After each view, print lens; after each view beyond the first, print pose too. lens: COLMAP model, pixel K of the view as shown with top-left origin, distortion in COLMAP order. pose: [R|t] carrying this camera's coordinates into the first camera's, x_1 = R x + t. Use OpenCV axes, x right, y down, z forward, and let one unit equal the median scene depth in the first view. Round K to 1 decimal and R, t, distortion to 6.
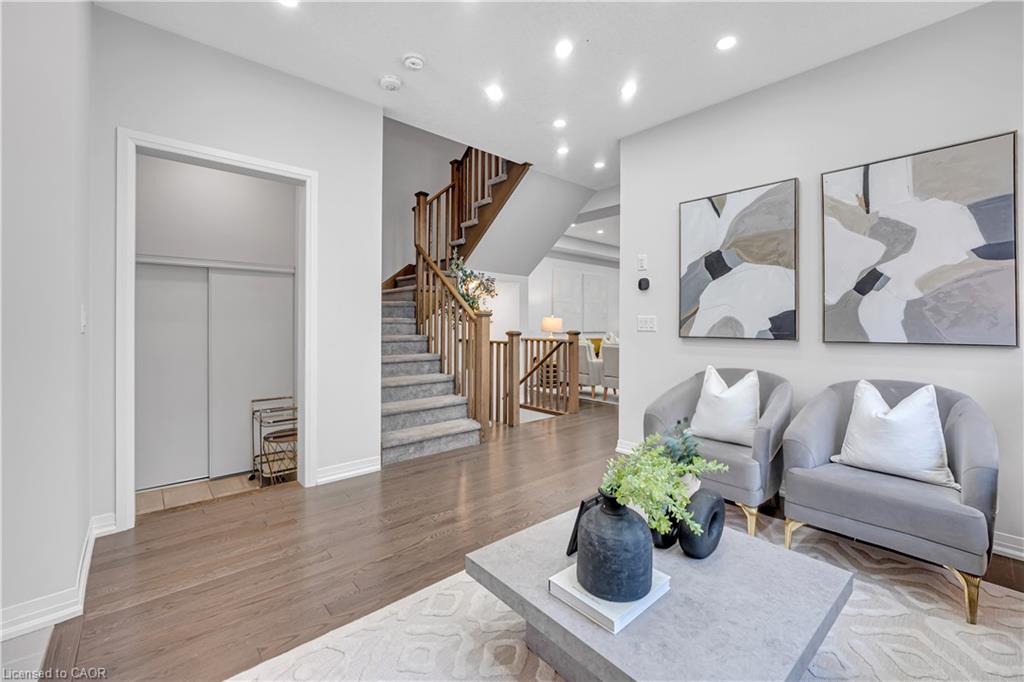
lens RADIAL K [[417.0, 0, 509.5], [0, 417.0, 326.1], [0, 0, 1]] dist [-0.015394, 0.000669]
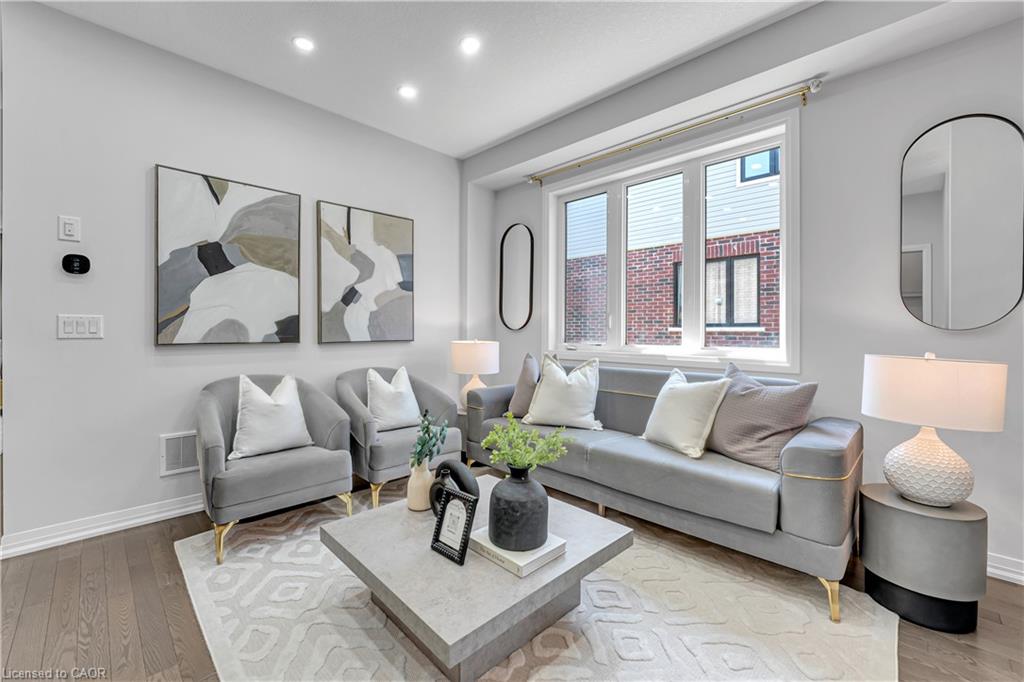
lens RADIAL K [[417.0, 0, 512.3], [0, 417.0, 333.0], [0, 0, 1]] dist [-0.015394, 0.000669]
pose [[-0.068067, -0.012292, 0.997605, -0.432592], [0.002285, 0.999920, 0.012476, -0.003367], [-0.997678, 0.003129, -0.068034, 0.488736]]
